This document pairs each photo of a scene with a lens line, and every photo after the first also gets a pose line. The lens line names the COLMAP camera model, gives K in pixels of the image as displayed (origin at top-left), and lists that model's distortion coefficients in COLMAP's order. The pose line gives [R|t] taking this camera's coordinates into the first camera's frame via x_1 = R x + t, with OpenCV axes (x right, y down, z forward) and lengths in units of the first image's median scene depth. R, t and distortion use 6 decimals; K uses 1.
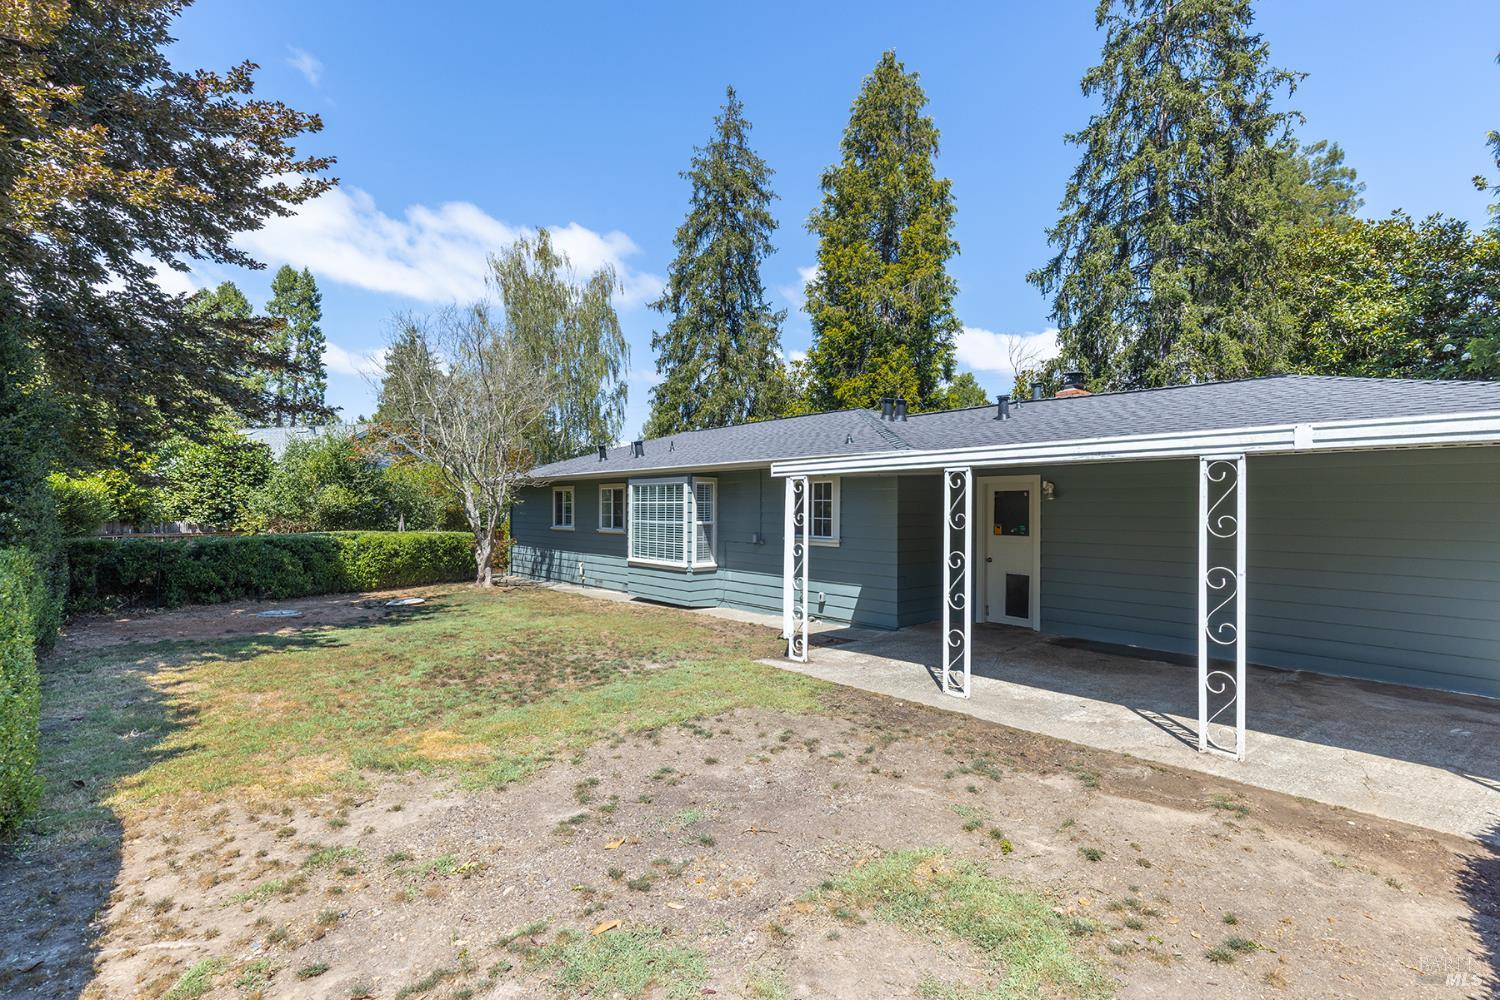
lens RADIAL K [[673.7, 0, 759.6], [0, 673.7, 504.0], [0, 0, 1]] dist [0.000616, 0.001577]
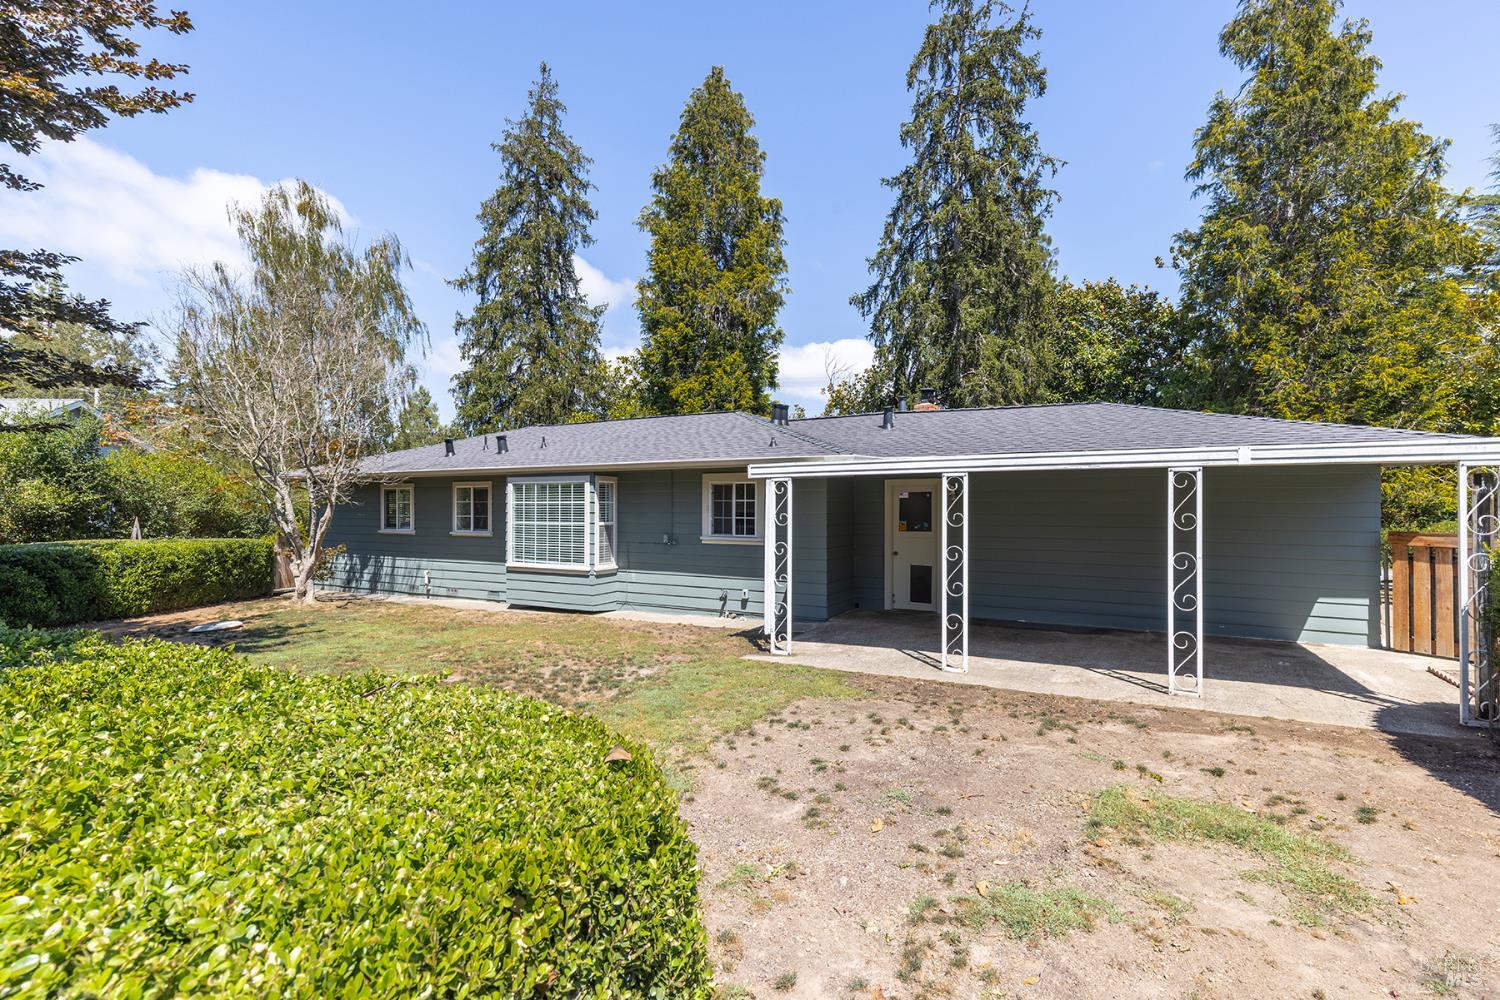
lens RADIAL K [[673.7, 0, 765.5], [0, 673.7, 501.6], [0, 0, 1]] dist [0.000616, 0.001577]
pose [[0.938629, 0.000155, 0.344929, -0.178144], [0.000718, 0.999997, -0.002401, -0.001095], [-0.344929, 0.002502, 0.938626, 0.015116]]
